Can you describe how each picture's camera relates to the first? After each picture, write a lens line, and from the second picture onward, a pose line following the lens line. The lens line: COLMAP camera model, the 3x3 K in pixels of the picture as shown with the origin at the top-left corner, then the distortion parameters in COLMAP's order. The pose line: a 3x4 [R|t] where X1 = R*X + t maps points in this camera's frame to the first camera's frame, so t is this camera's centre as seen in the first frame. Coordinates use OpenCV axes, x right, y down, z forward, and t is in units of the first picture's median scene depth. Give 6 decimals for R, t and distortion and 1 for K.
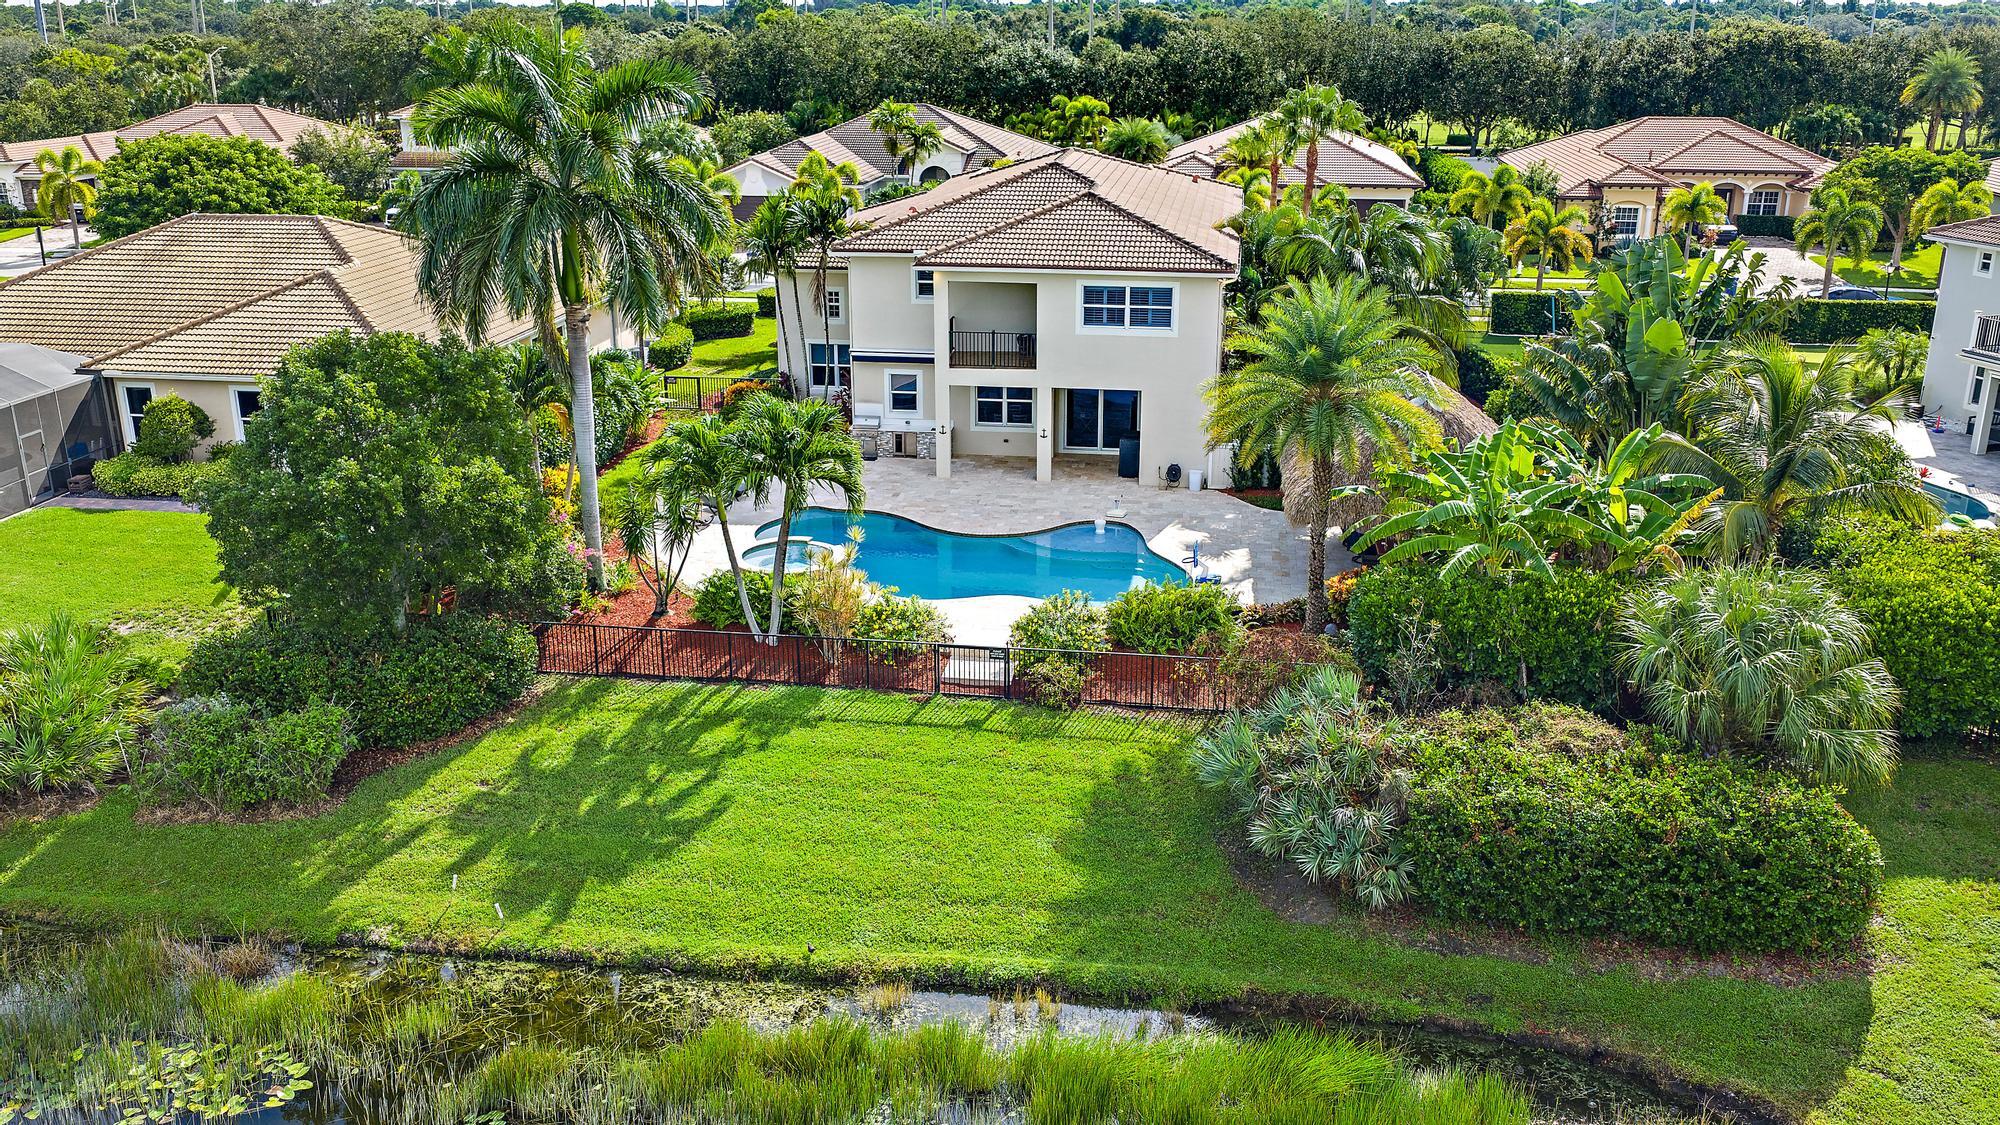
lens RADIAL K [[1600.8, 0, 1000.0], [0, 1600.8, 562.5], [0, 0, 1]] dist [0.007477, -0.063115]
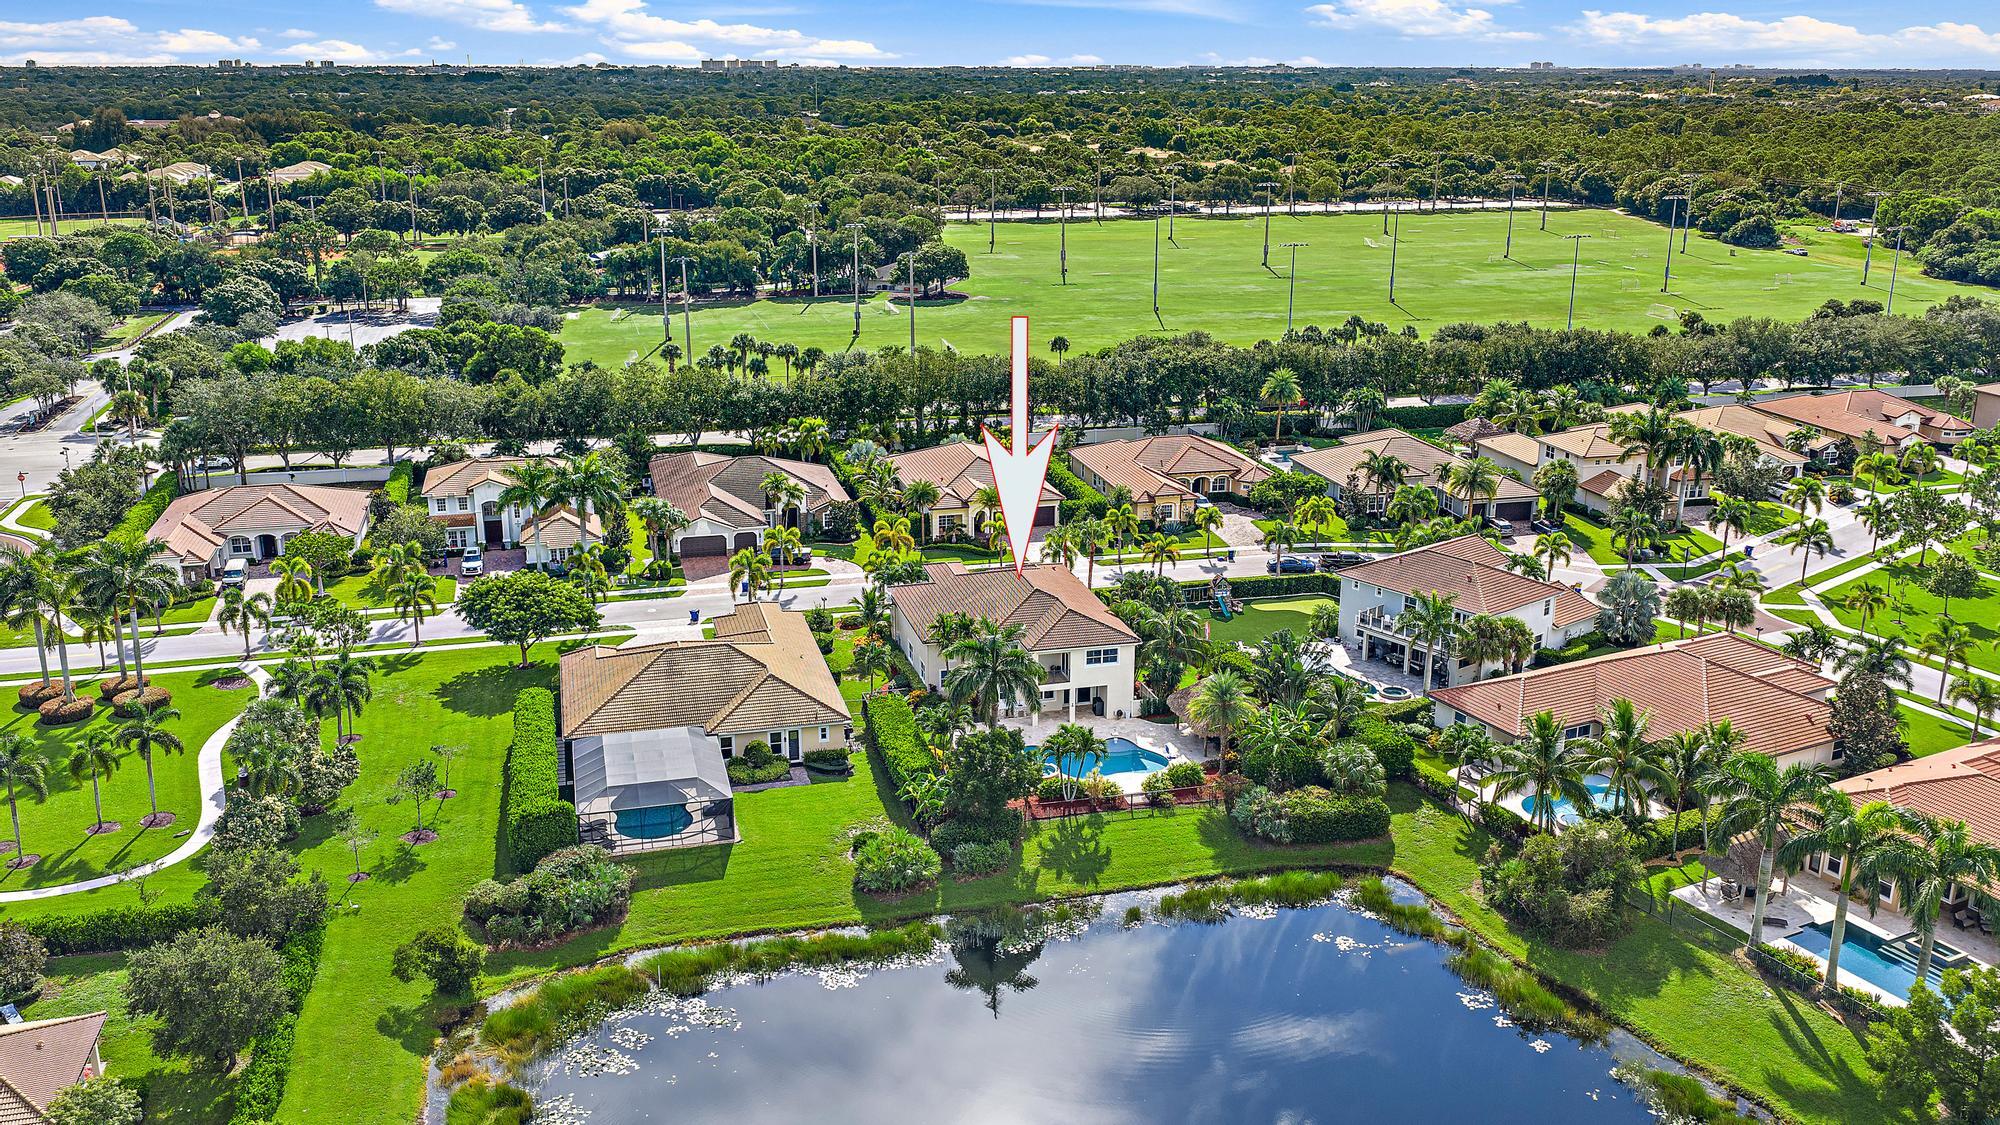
lens RADIAL K [[1600.8, 0, 1000.0], [0, 1600.8, 562.5], [0, 0, 1]] dist [0.007477, -0.063115]
pose [[0.916861, -0.108352, 0.384220, -1.468816], [0.121547, 0.992534, -0.010148, -0.413645], [-0.380252, 0.056005, 0.923186, -1.930906]]
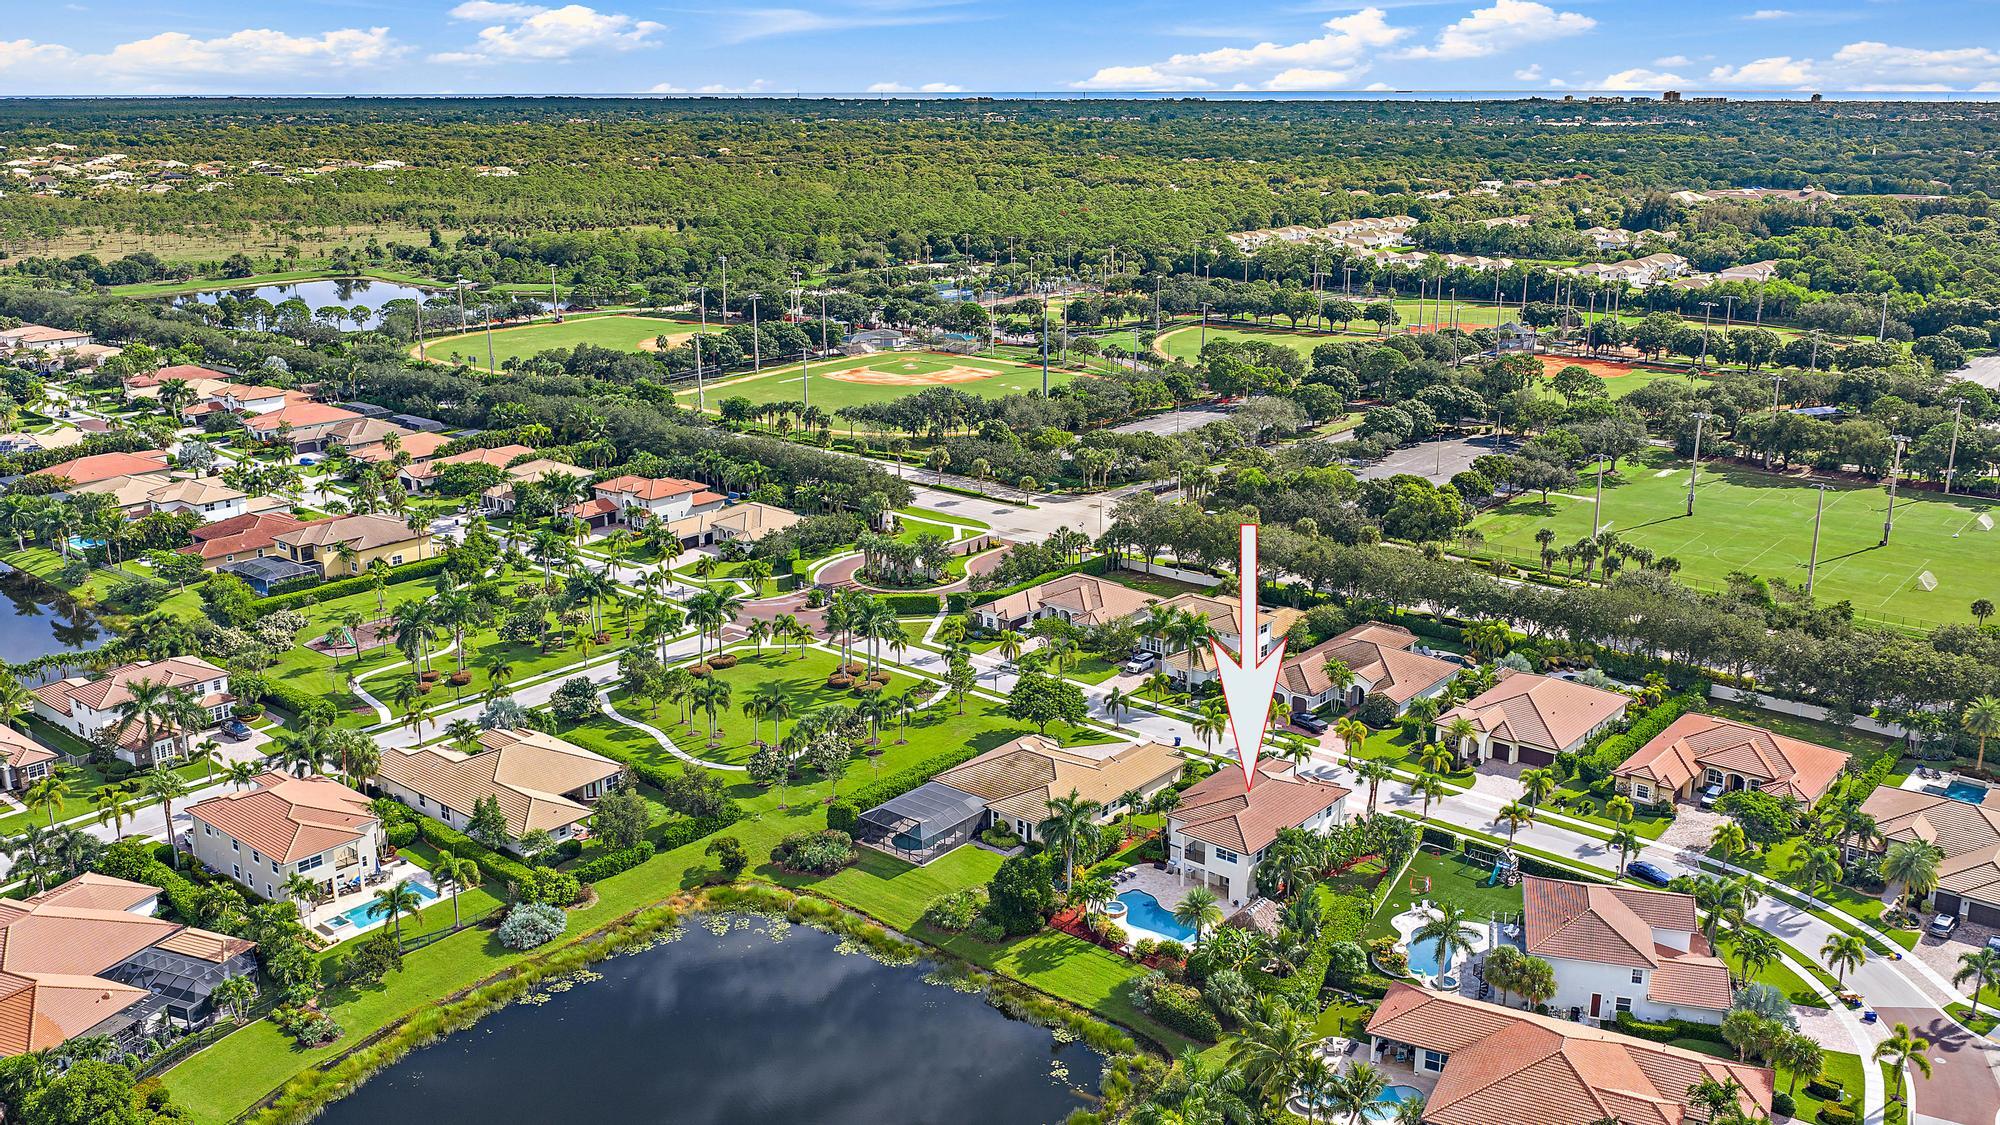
lens RADIAL K [[1600.8, 0, 1000.0], [0, 1600.8, 562.5], [0, 0, 1]] dist [0.007477, -0.063115]
pose [[0.840953, 0.141493, -0.522281, 1.930325], [-0.164882, 0.986312, 0.001719, -0.981137], [0.515375, 0.084669, 0.852772, -3.227228]]
